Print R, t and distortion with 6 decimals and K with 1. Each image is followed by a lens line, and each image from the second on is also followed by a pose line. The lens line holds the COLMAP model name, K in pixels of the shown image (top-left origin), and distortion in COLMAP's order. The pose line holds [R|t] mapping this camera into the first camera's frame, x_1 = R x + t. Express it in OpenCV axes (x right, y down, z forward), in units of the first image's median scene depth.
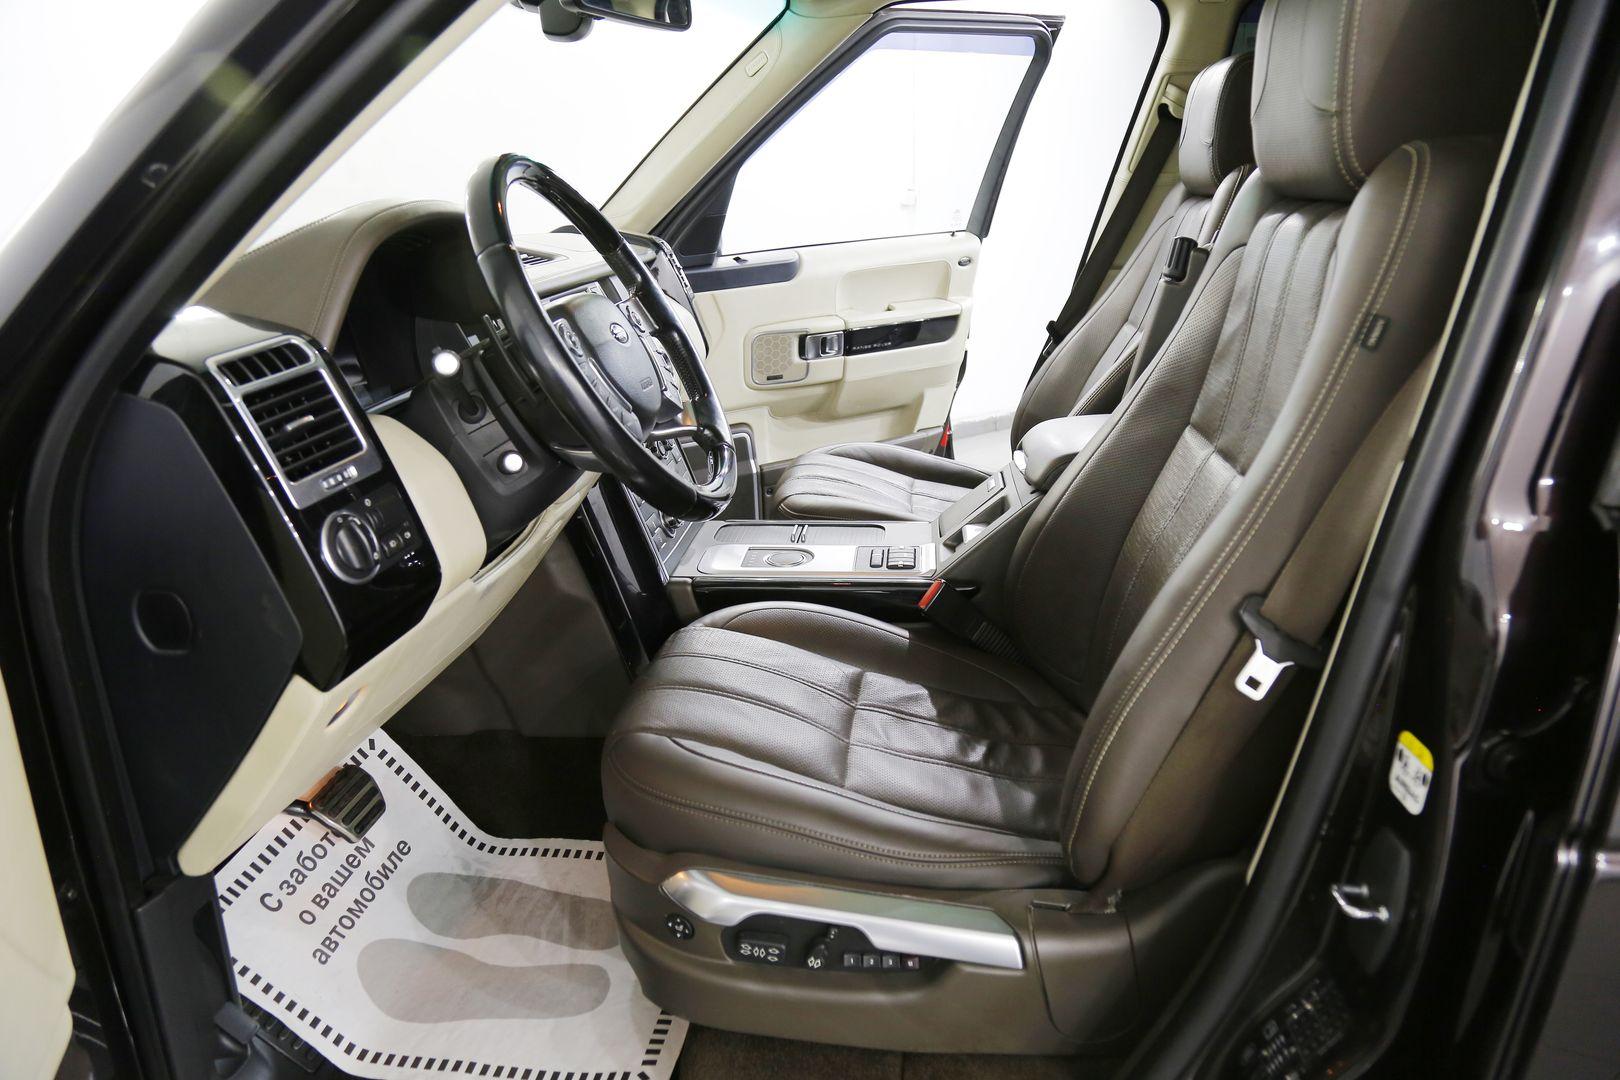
lens RADIAL K [[1103.6, 0, 804.6], [0, 1103.6, 548.4], [0, 0, 1]] dist [-0.001344, -0.001486]
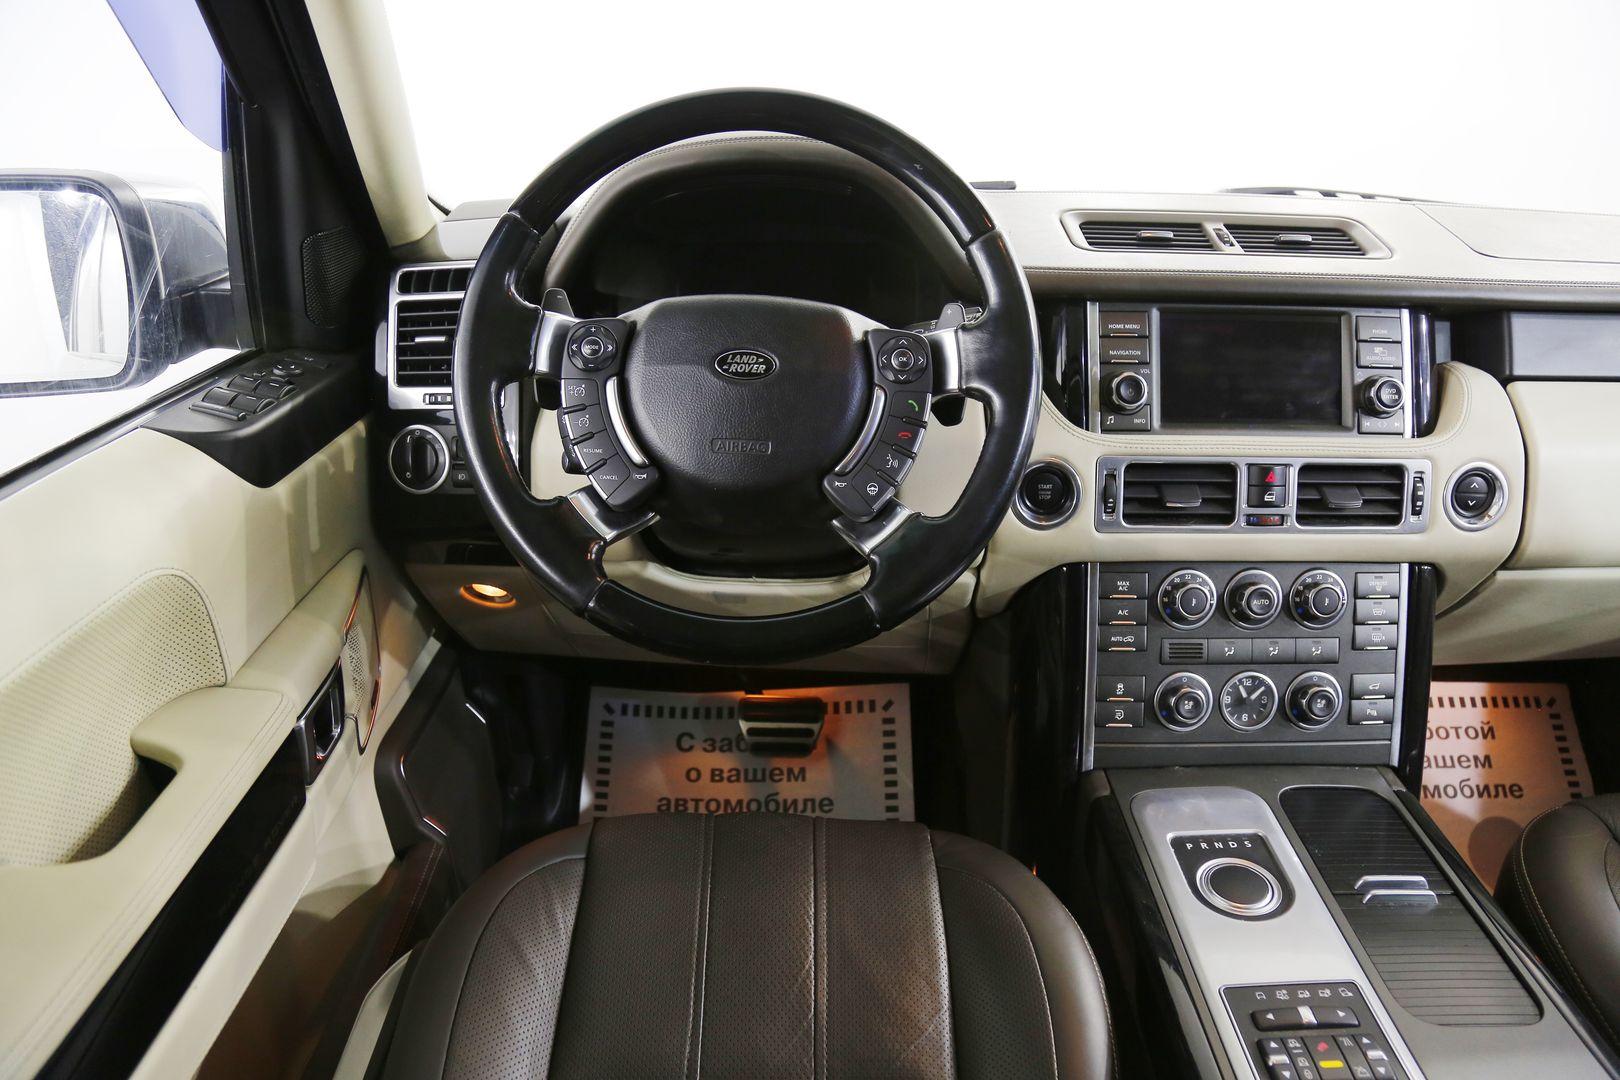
lens RADIAL K [[1074.9, 0, 810.0], [0, 1074.9, 540.0], [0, 0, 1]] dist [-0.136008, 0.065376]
pose [[0.076475, 0.440867, -0.894309, 0.394983], [-0.312351, 0.862381, 0.398417, -0.318439], [0.946883, 0.248869, 0.203656, 0.801361]]
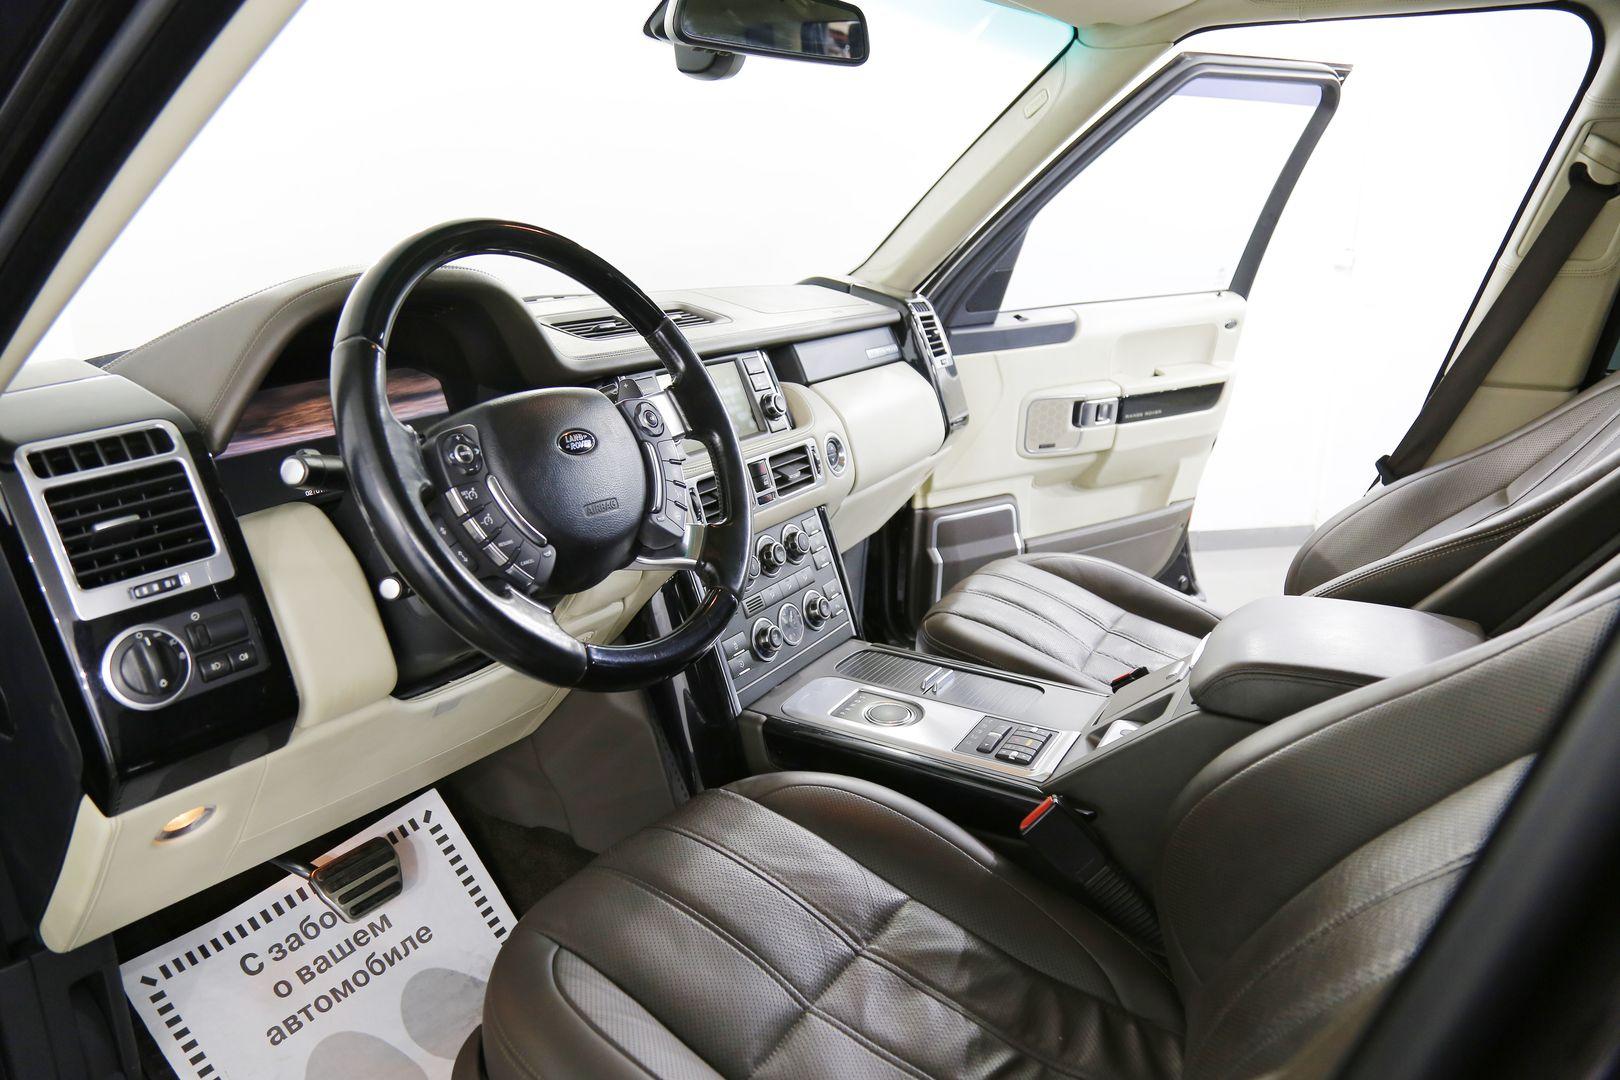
lens RADIAL K [[1122.4, 0, 811.7], [0, 1122.4, 577.2], [0, 0, 1]] dist [-0.048706, 0.003679]
pose [[0.904846, 0.168876, -0.390812, 0.278178], [-0.165373, 0.985299, 0.042876, -0.136328], [0.392307, 0.025834, 0.919471, 0.268758]]
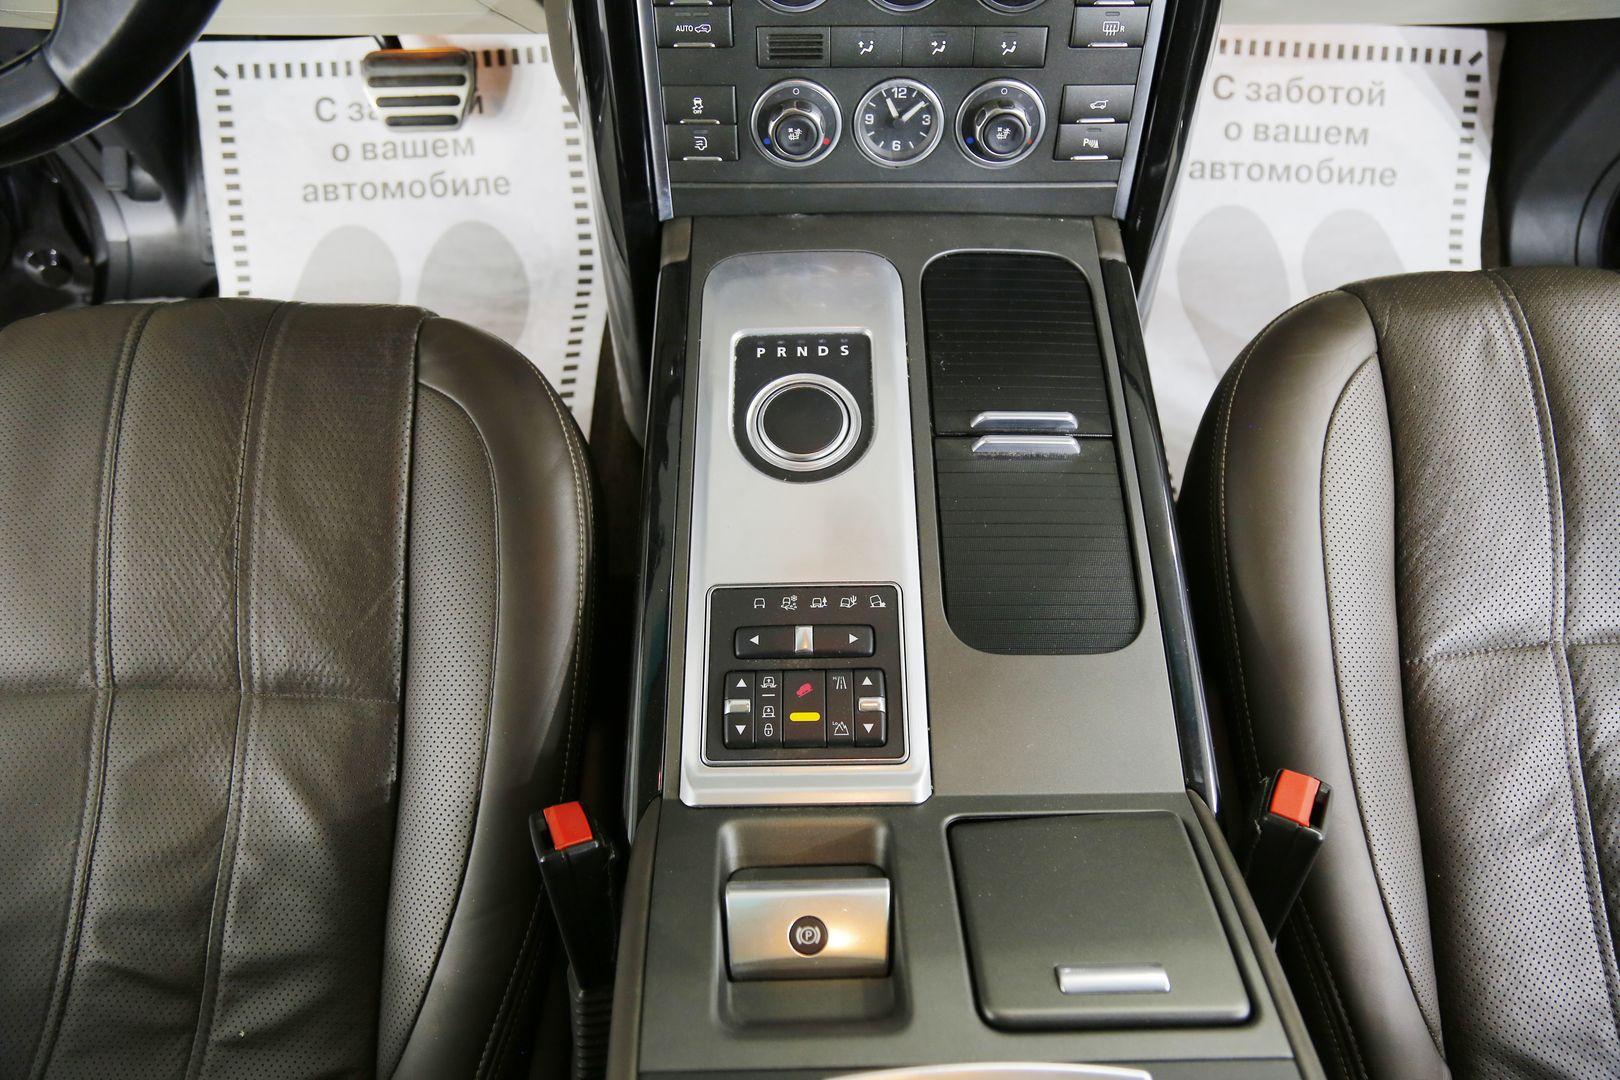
lens RADIAL K [[1074.9, 0, 810.0], [0, 1074.9, 540.0], [0, 0, 1]] dist [-0.136008, 0.065376]
pose [[0.095454, 0.906313, -0.411687, 0.200417], [-0.310237, 0.420062, 0.852819, -0.344784], [0.945855, 0.046315, 0.321268, 1.060835]]
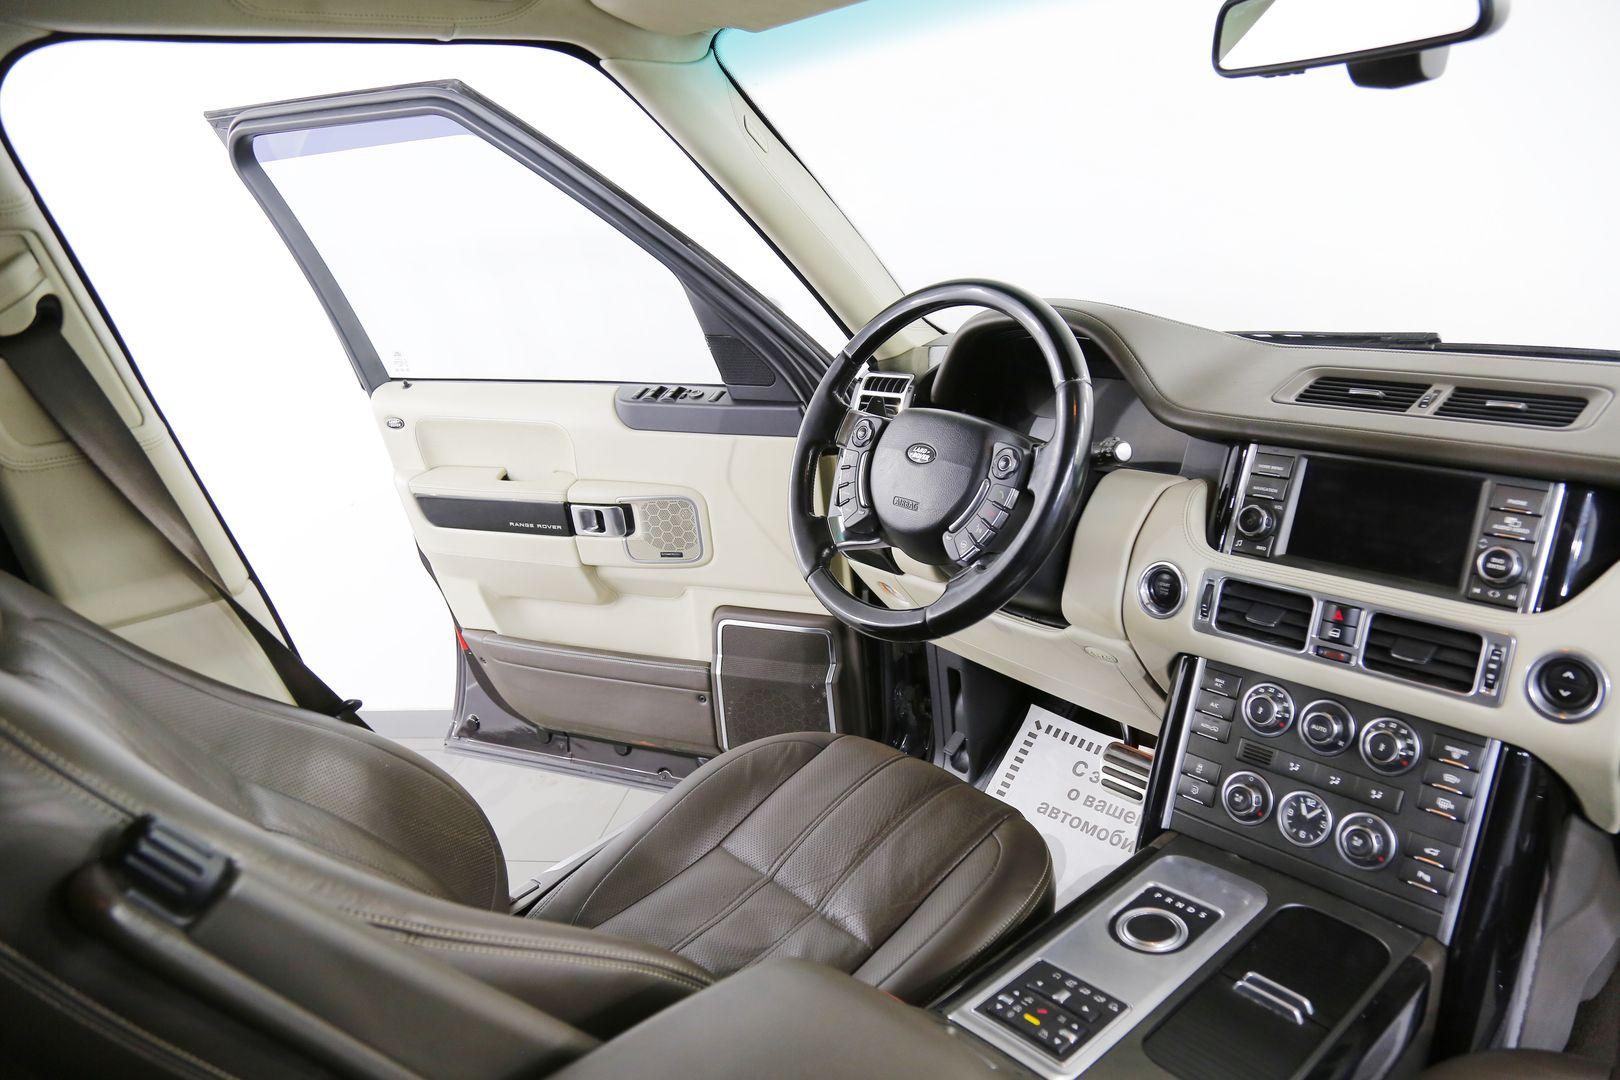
lens RADIAL K [[1074.9, 0, 810.0], [0, 1074.9, 540.0], [0, 0, 1]] dist [-0.136008, 0.065376]
pose [[-0.700861, 0.295806, -0.649071, 0.511275], [-0.120115, 0.848020, 0.516173, -0.544757], [0.703112, 0.439729, -0.558813, 1.309248]]
